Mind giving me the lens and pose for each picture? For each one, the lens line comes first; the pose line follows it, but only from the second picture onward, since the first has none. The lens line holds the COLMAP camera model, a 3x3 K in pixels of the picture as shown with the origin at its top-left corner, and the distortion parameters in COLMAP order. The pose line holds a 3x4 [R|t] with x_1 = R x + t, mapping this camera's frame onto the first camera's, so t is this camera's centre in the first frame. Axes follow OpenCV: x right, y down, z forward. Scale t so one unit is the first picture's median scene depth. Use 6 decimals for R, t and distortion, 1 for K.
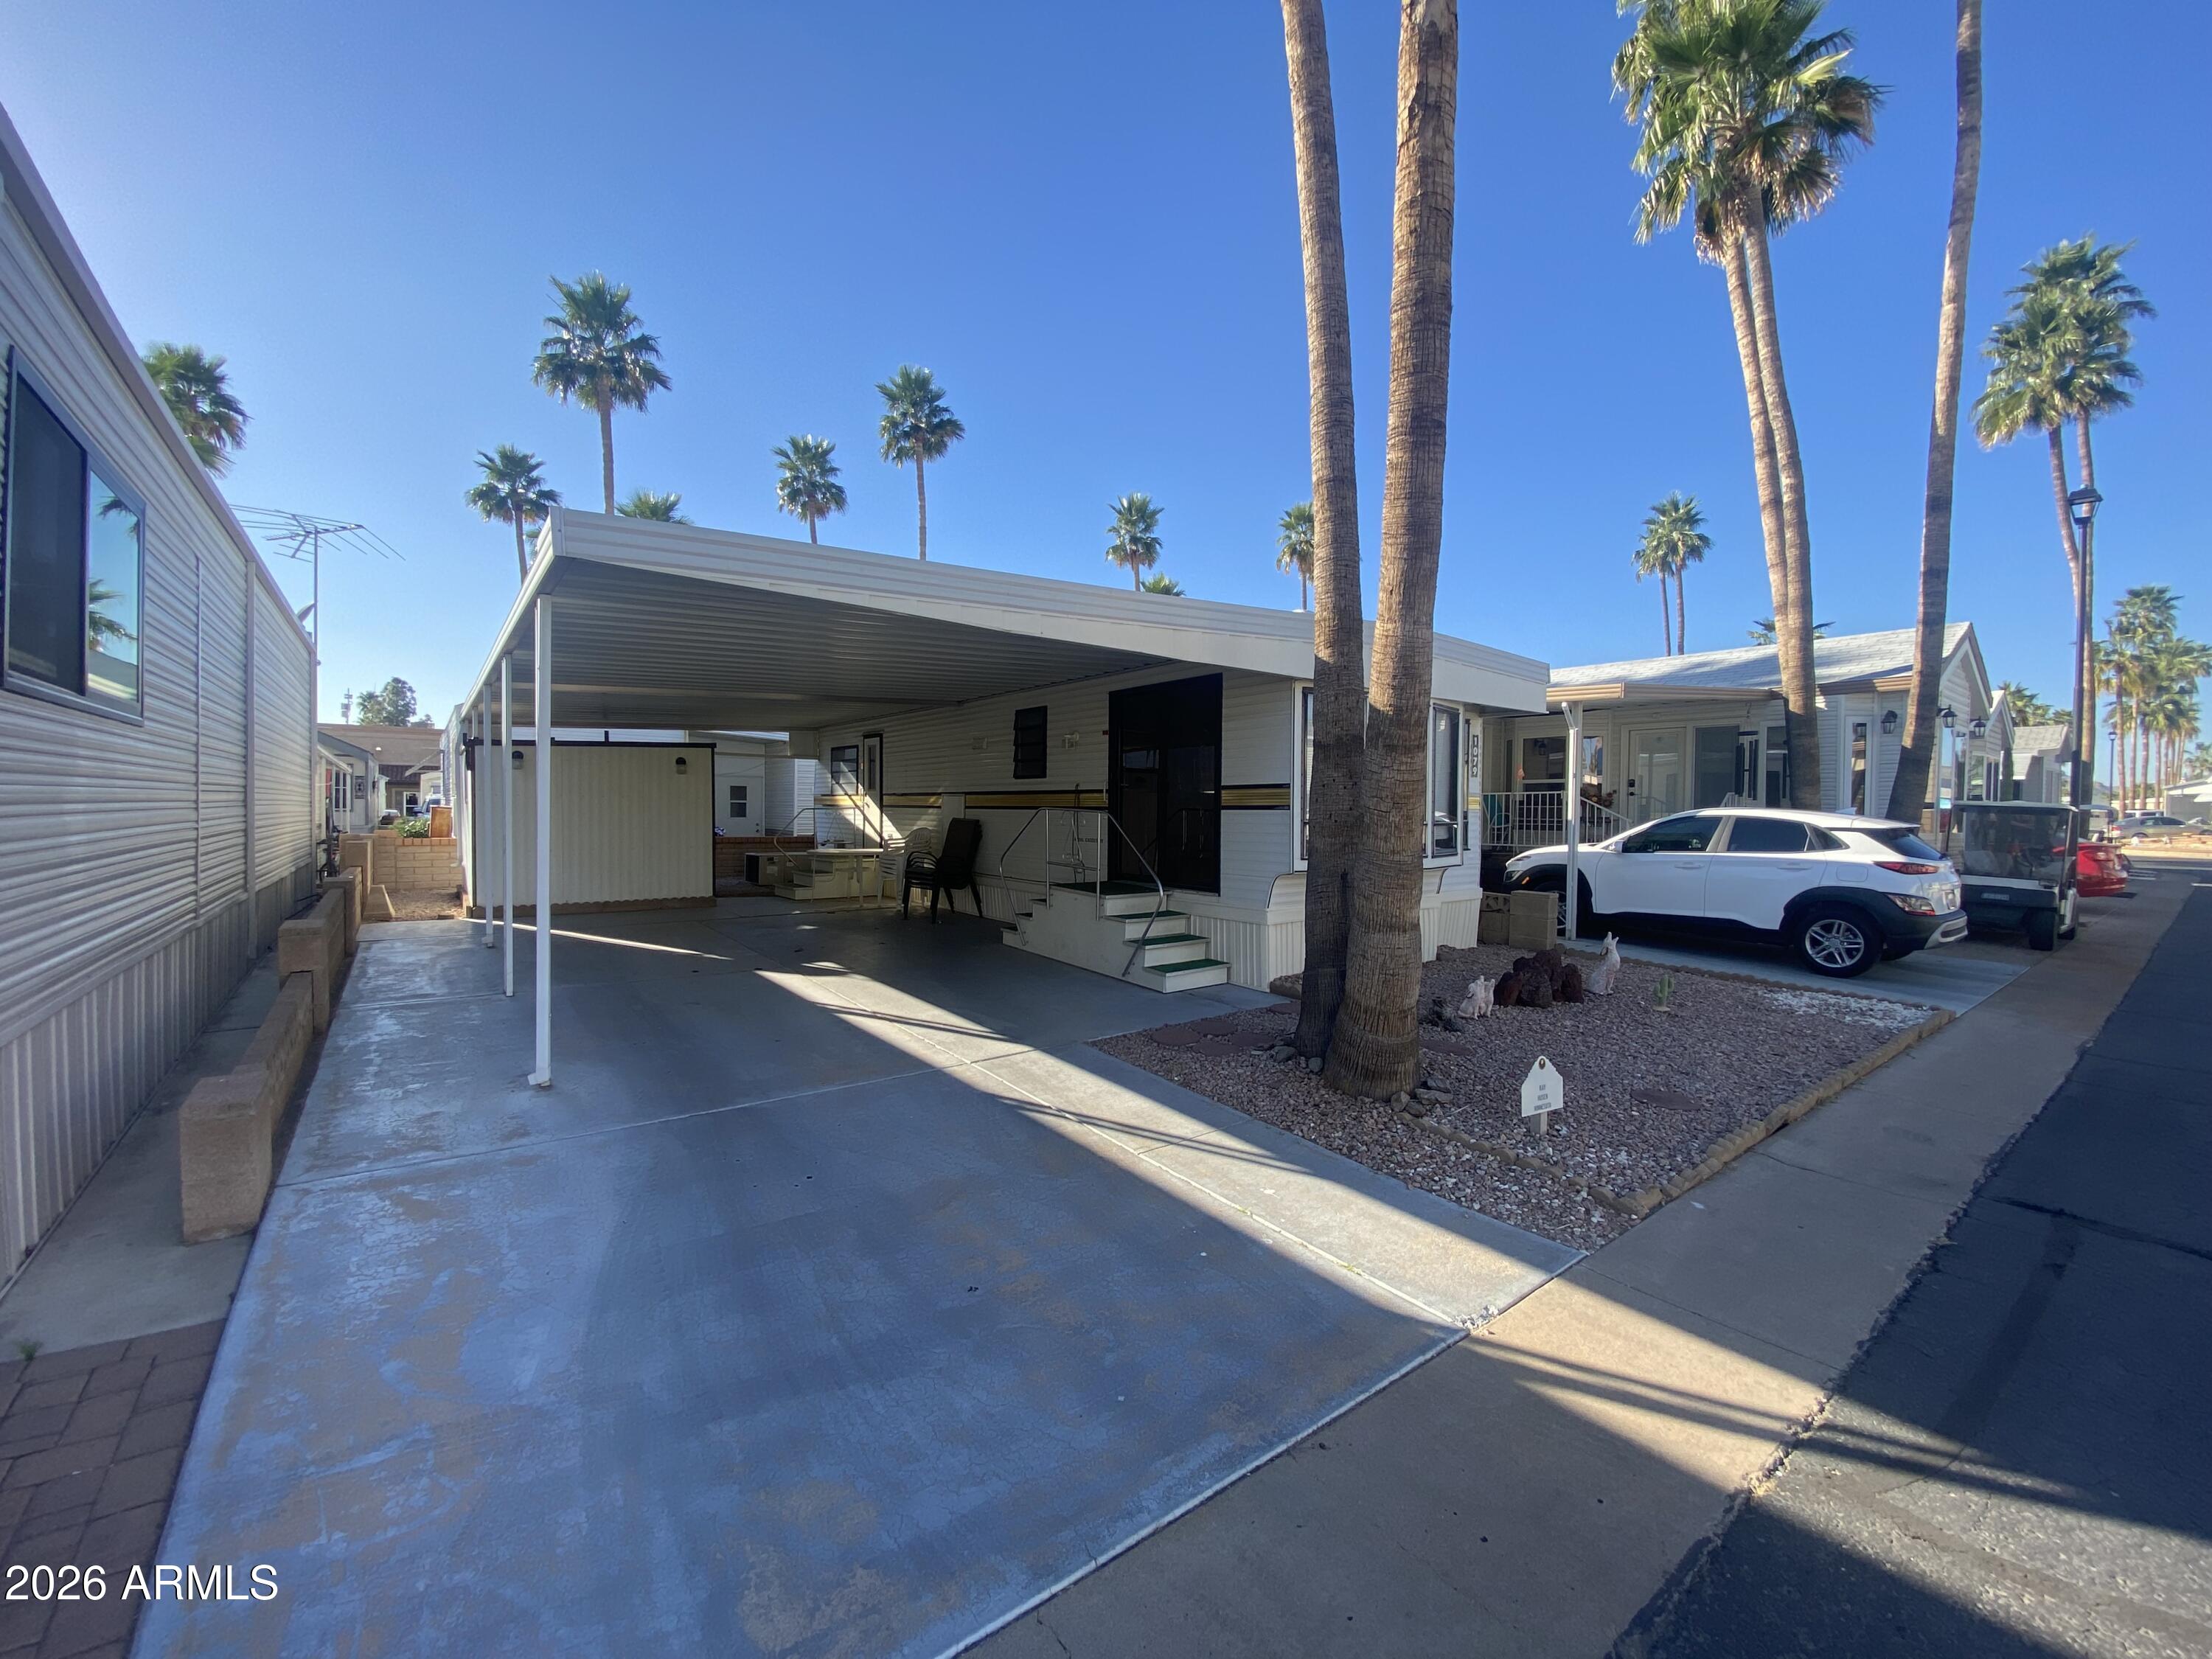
lens RADIAL K [[885.2, 0, 1106.0], [0, 885.2, 829.5], [0, 0, 1]] dist [0.001497, -0.011687]
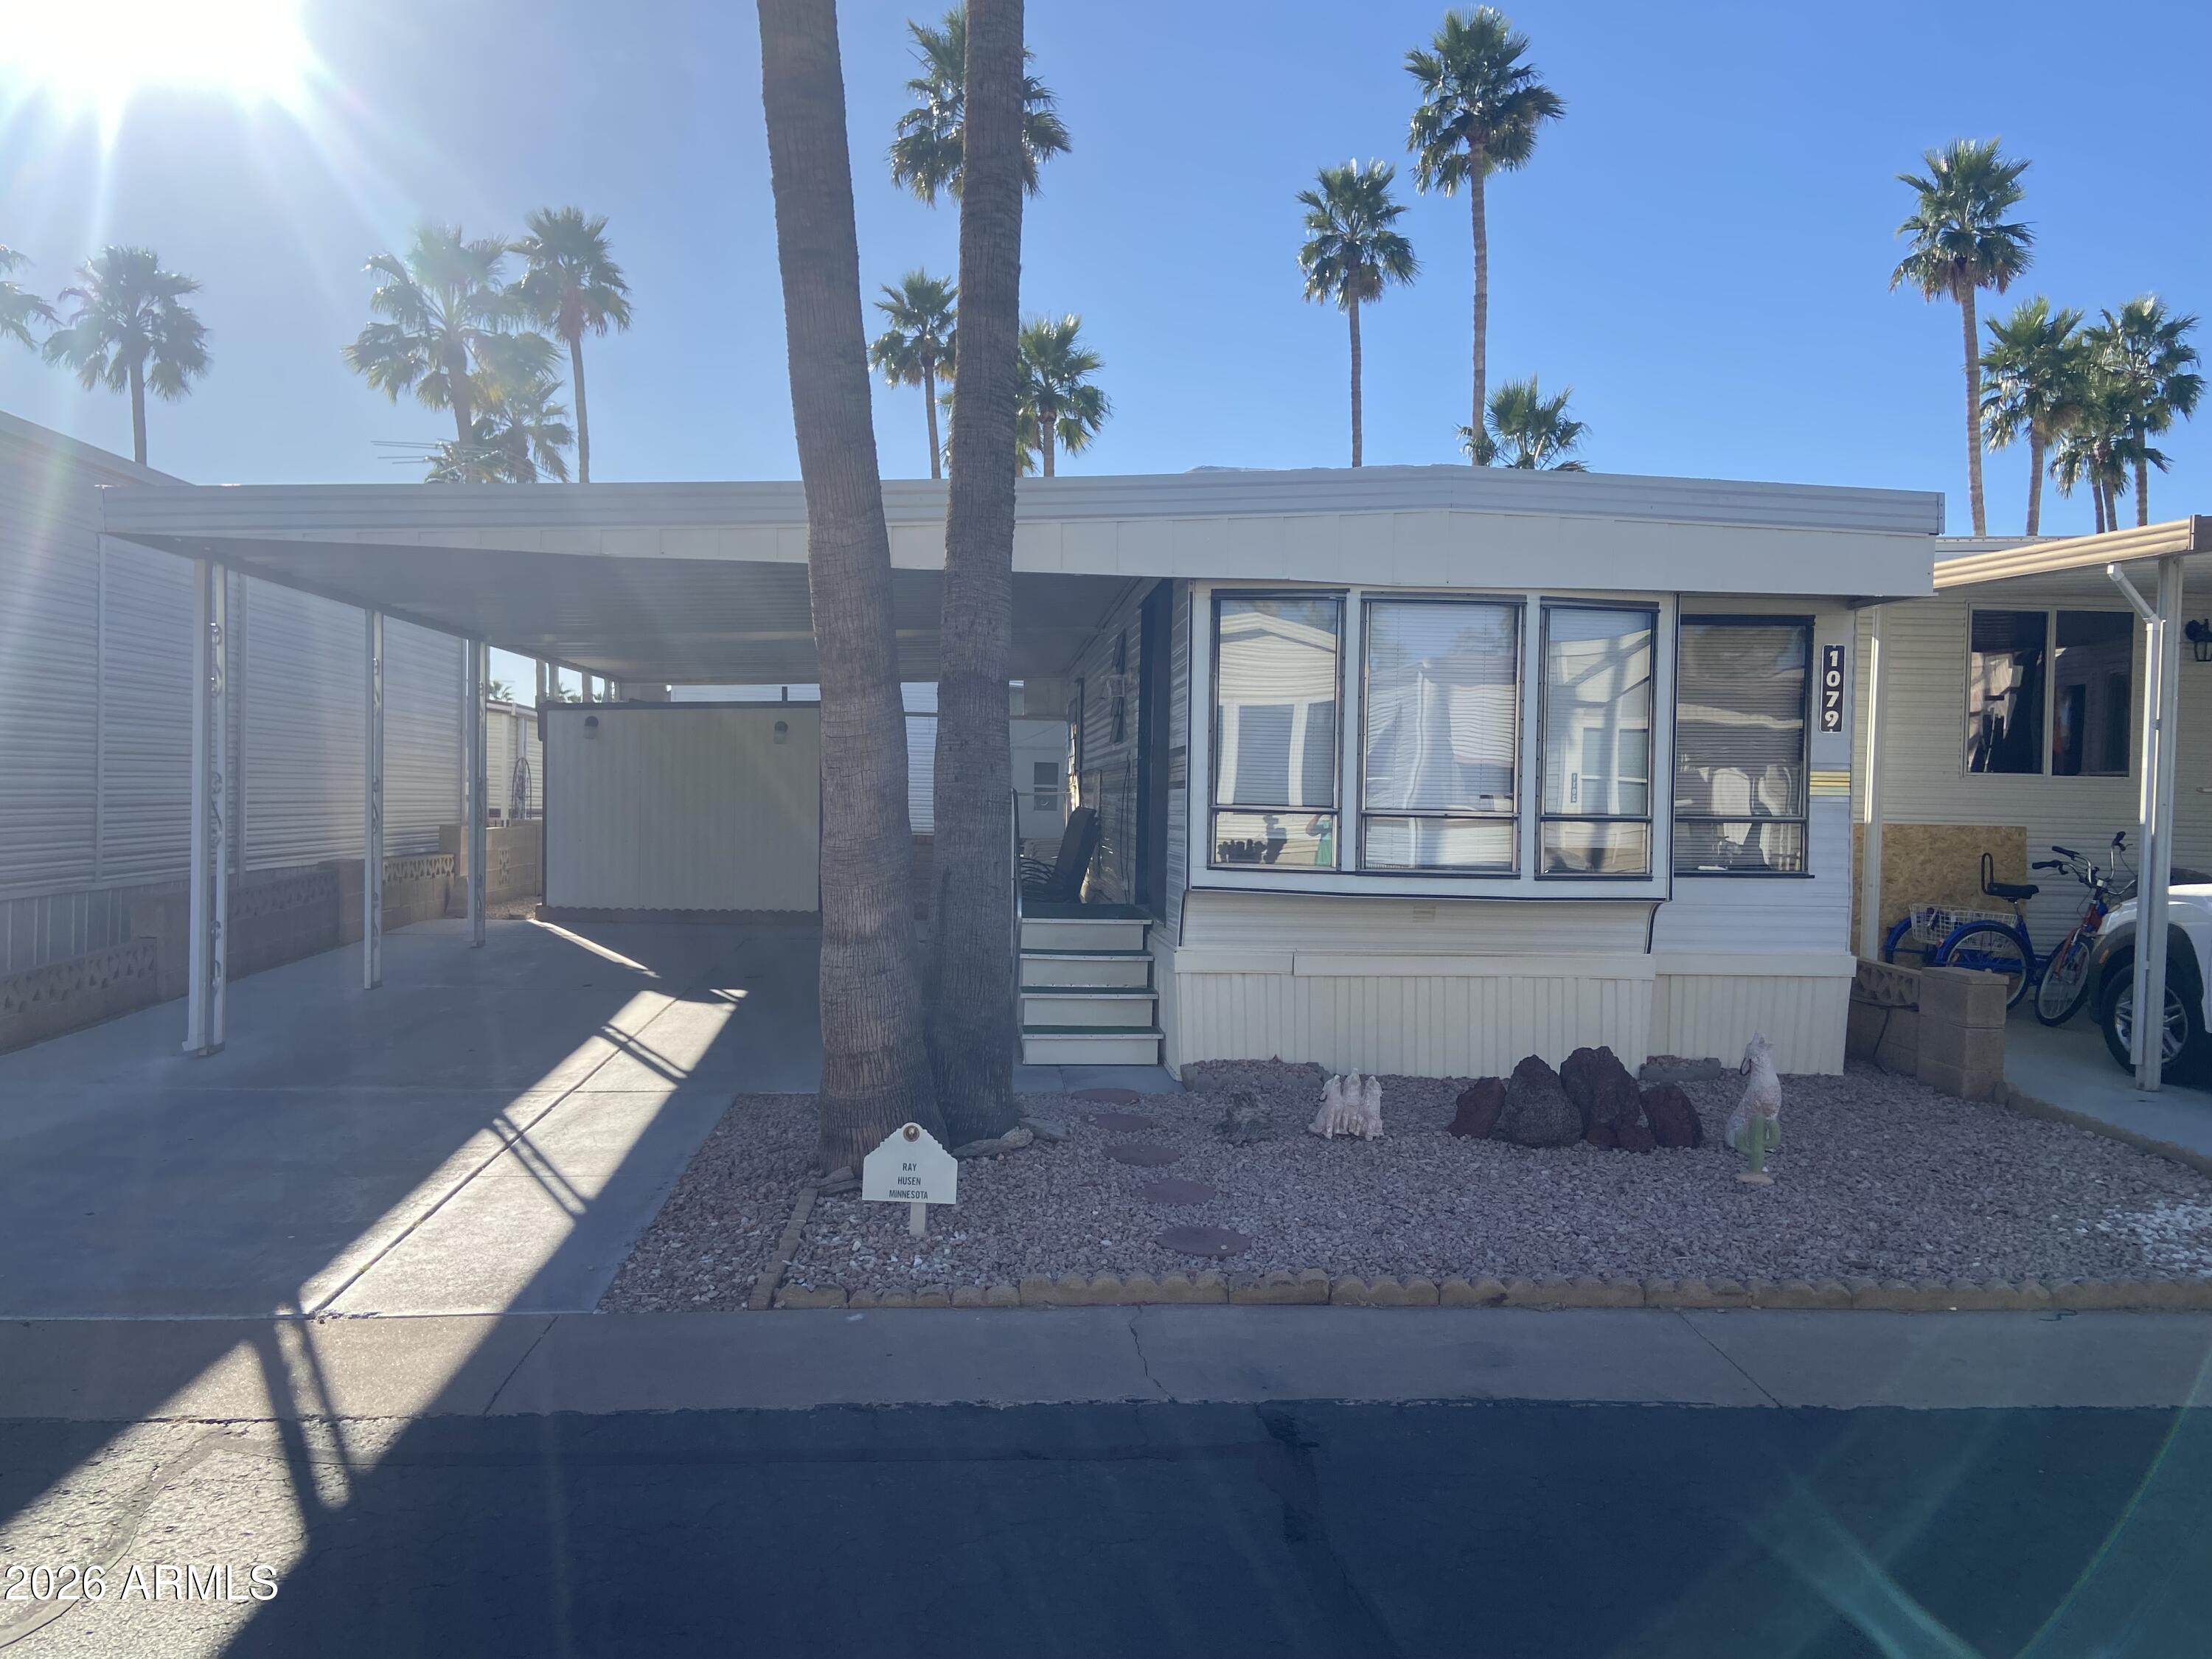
lens RADIAL K [[1654.4, 0, 1106.0], [0, 1654.4, 829.5], [0, 0, 1]] dist [0.094116, -0.079814]
pose [[0.835053, 0.016565, -0.549920, 0.182671], [-0.022289, 0.999745, -0.003730, 0.002919], [0.549717, 0.015372, 0.835209, -0.004687]]
